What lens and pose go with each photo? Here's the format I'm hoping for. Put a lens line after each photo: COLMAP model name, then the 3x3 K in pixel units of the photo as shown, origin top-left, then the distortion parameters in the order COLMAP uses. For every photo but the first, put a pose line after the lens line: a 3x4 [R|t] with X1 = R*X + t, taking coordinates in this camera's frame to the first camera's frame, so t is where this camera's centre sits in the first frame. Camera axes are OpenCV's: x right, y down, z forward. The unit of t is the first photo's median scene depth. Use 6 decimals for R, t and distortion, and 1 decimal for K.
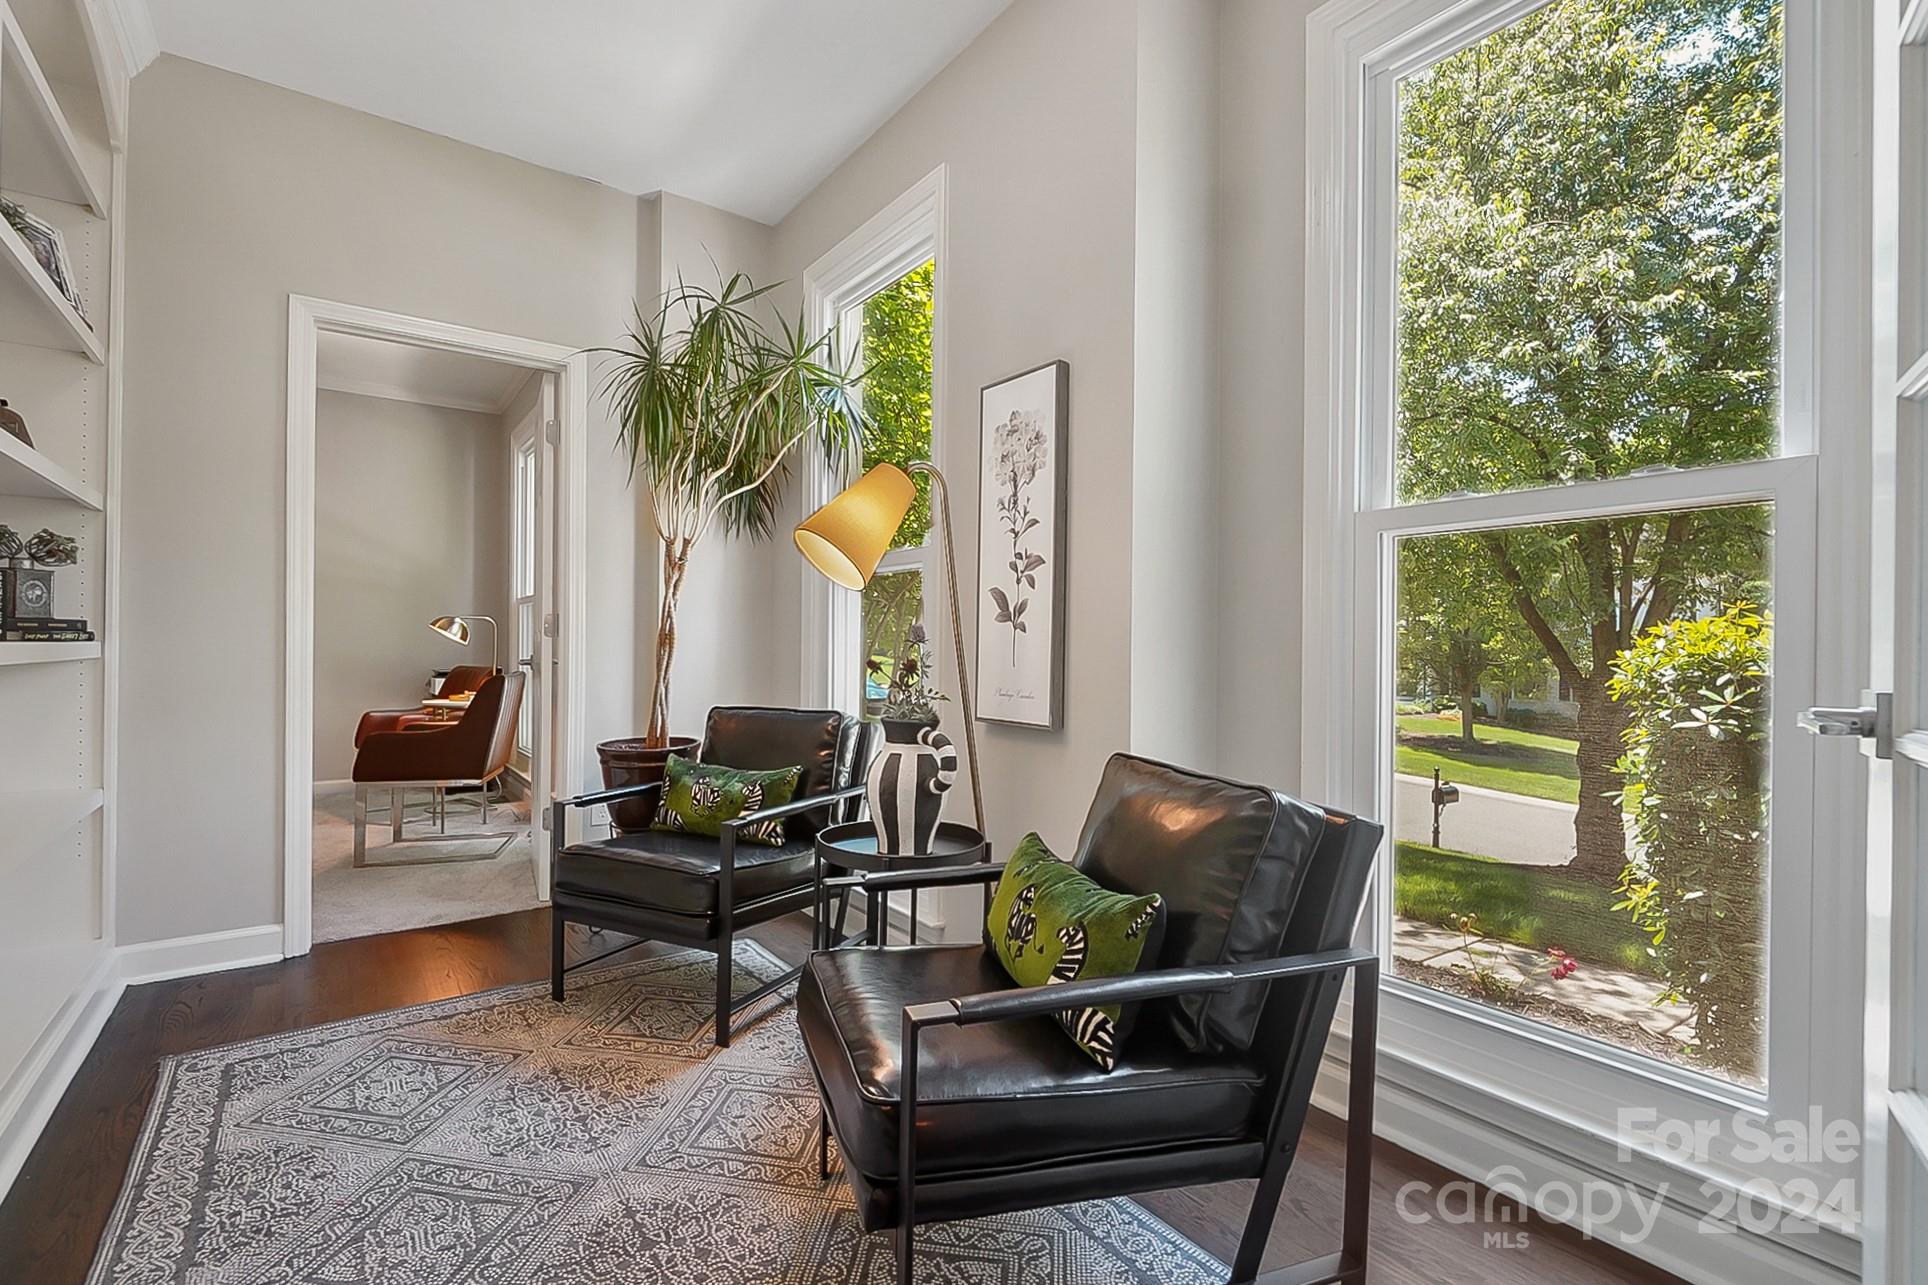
lens RADIAL K [[855.9, 0, 951.7], [0, 855.9, 625.0], [0, 0, 1]] dist [-0.066447, 0.025198]
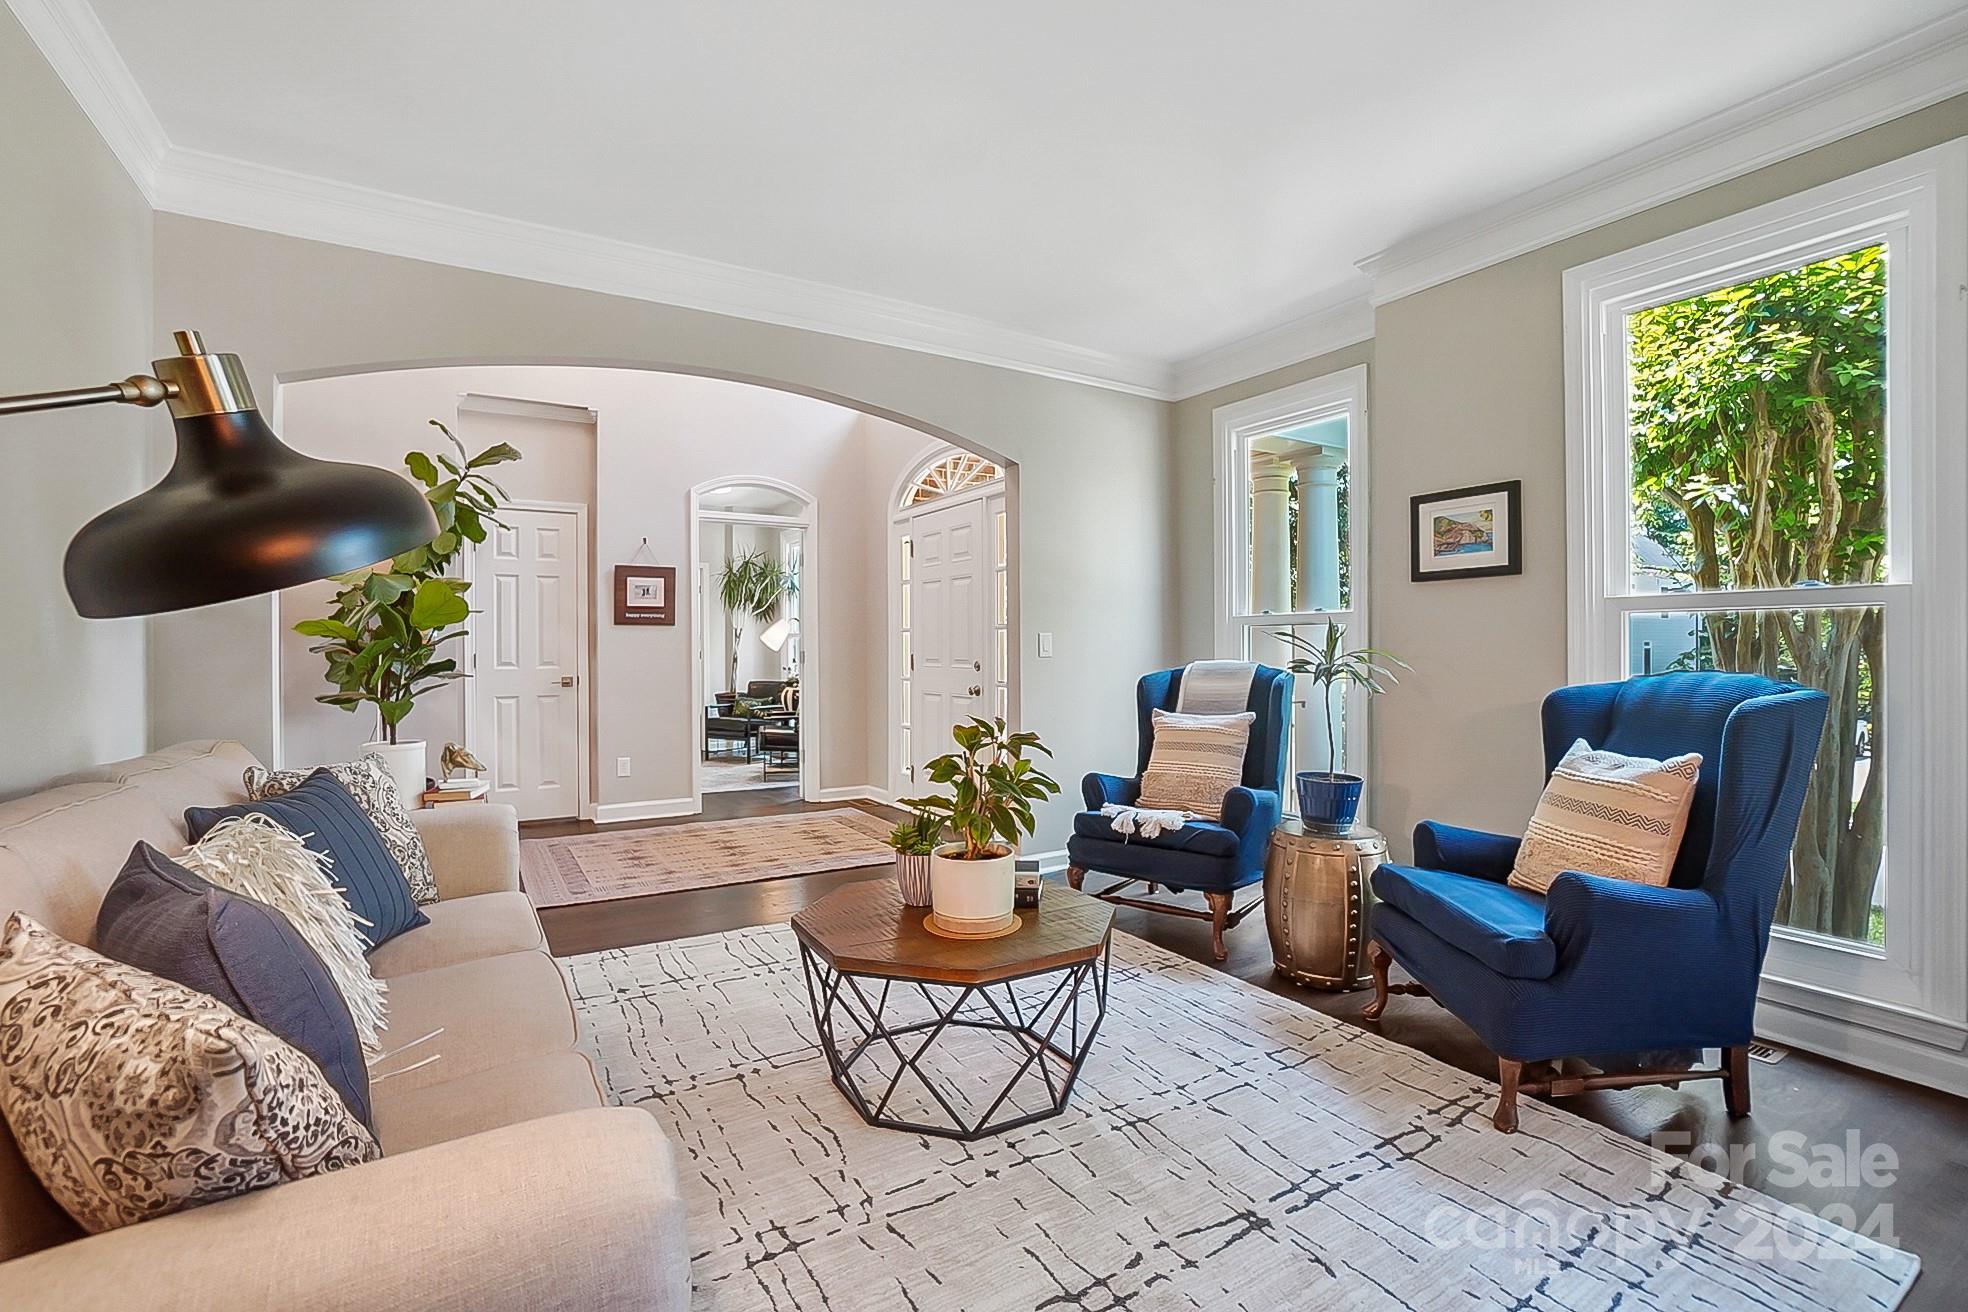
lens RADIAL K [[873.6, 0, 971.4], [0, 873.6, 638.1], [0, 0, 1]] dist [-0.066447, 0.025198]
pose [[0.996887, -0.010216, -0.078184, 0.816241], [0.010941, 0.999901, 0.008842, -0.089075], [0.078086, -0.009670, 0.996900, -2.215030]]
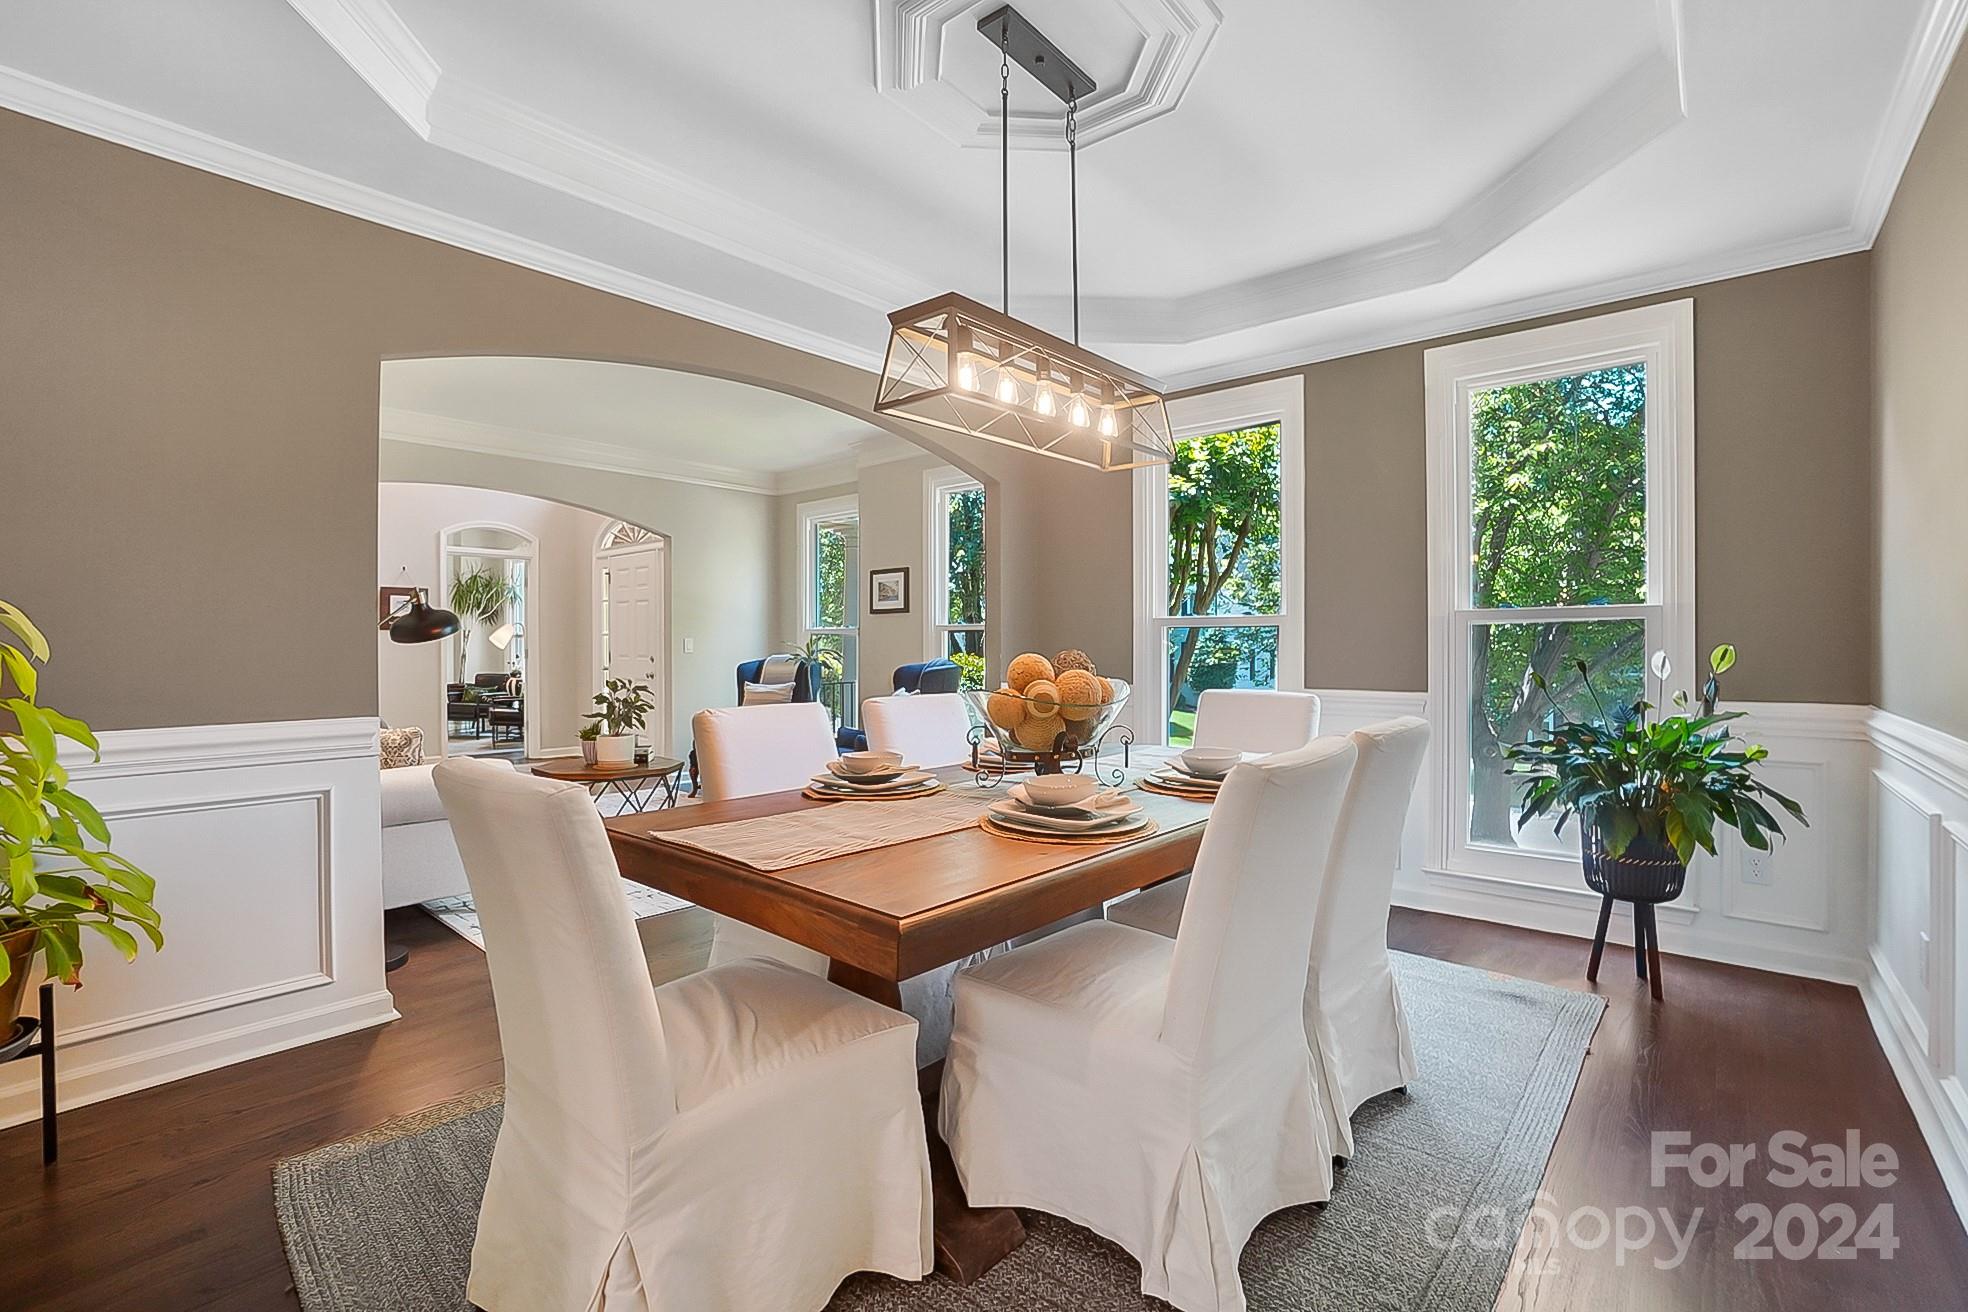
lens RADIAL K [[873.6, 0, 971.4], [0, 873.6, 638.1], [0, 0, 1]] dist [-0.066447, 0.025198]
pose [[0.975908, -0.006446, 0.218088, 1.087891], [0.003583, 0.999902, 0.013520, -0.116360], [-0.218154, -0.012413, 0.975835, -3.358529]]
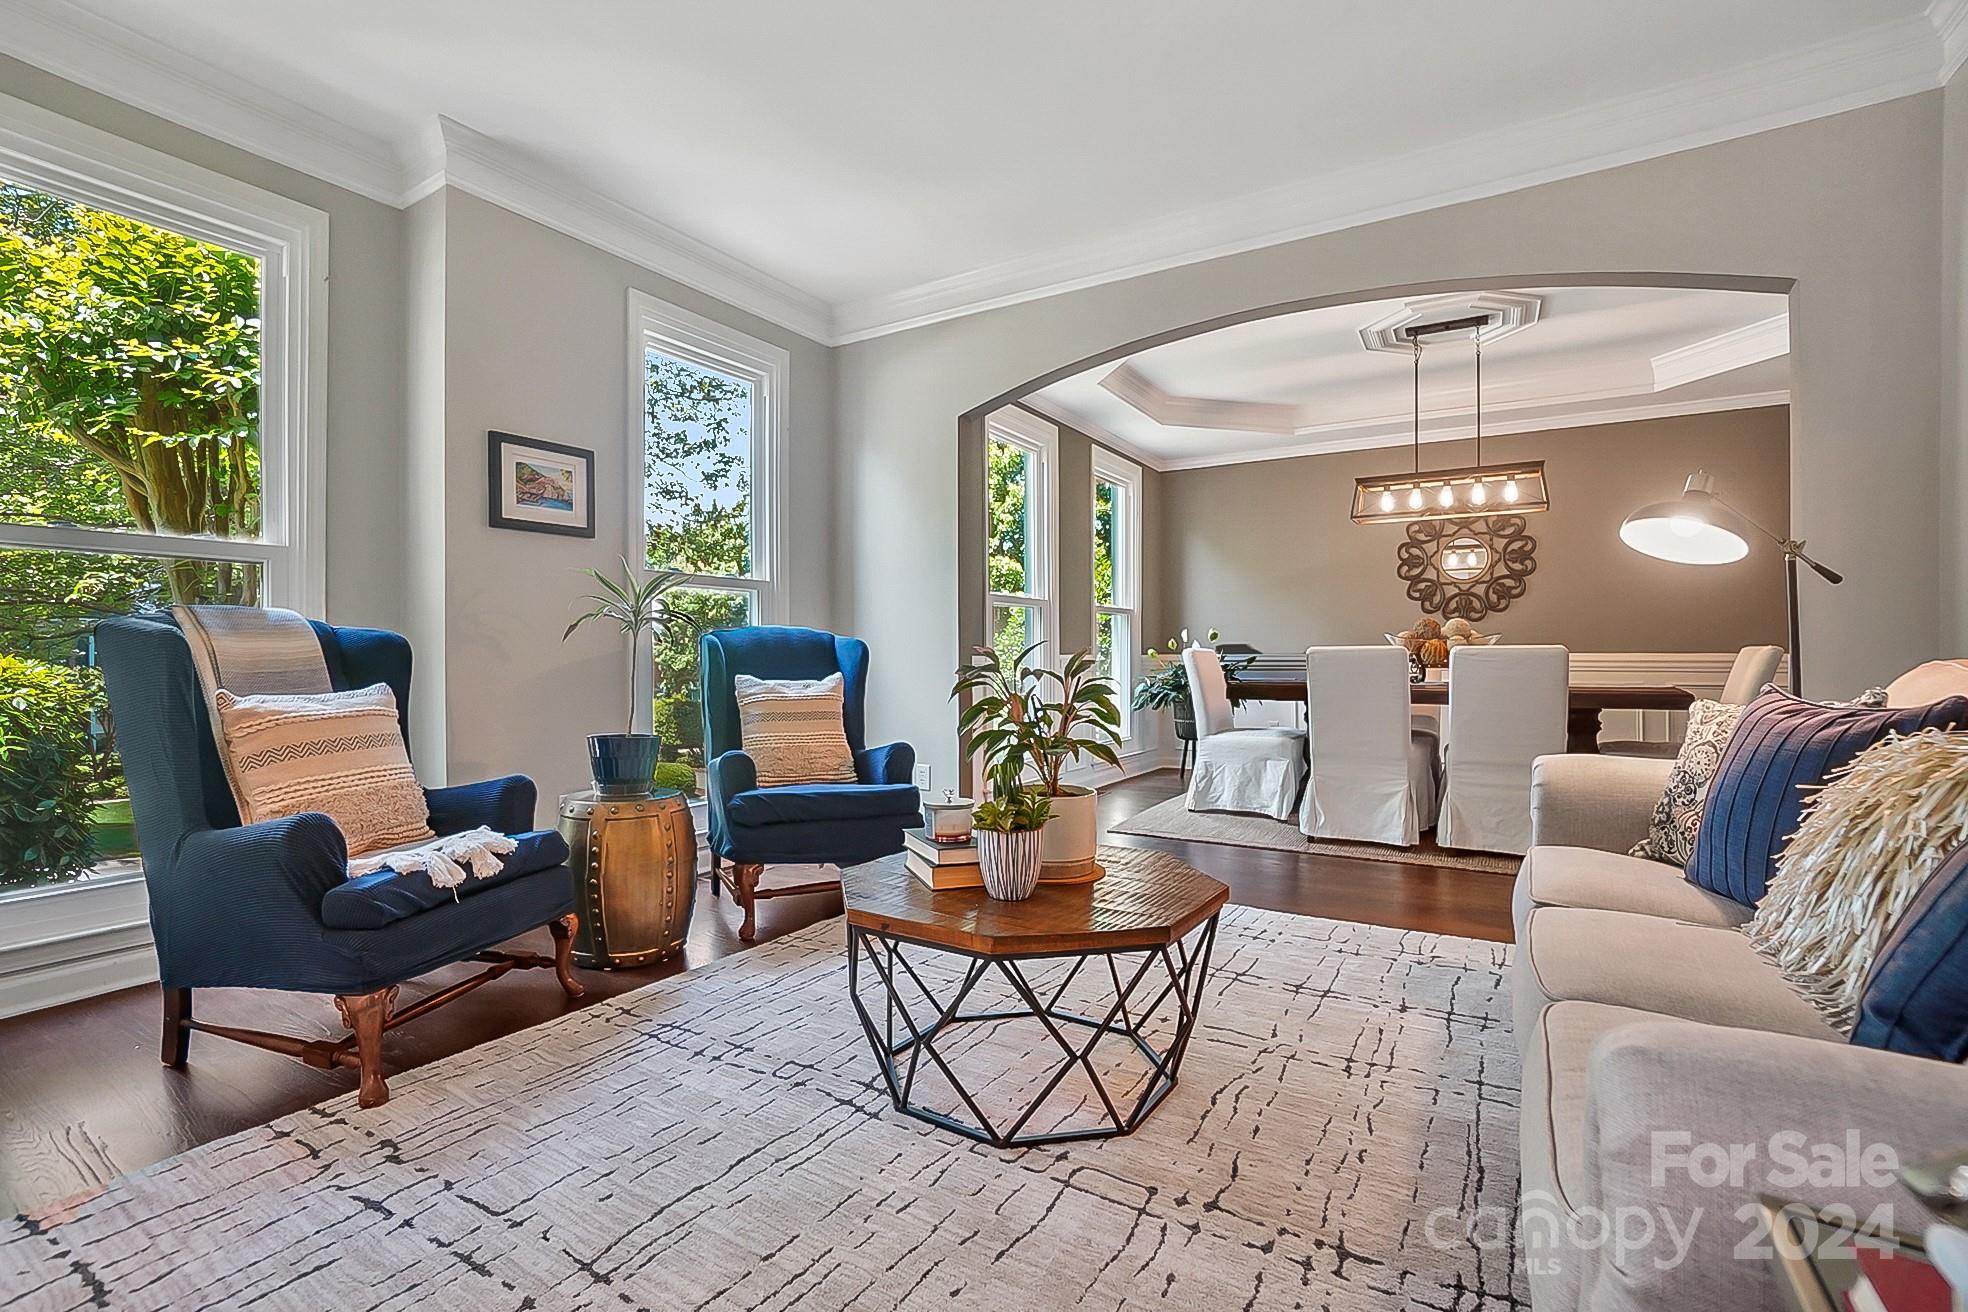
lens RADIAL K [[873.6, 0, 971.4], [0, 873.6, 638.1], [0, 0, 1]] dist [-0.066447, 0.025198]
pose [[-0.362180, 0.007338, 0.932079, 0.127266], [-0.015563, 0.999782, -0.013919, -0.006220], [-0.931978, -0.019547, -0.361987, -1.140079]]
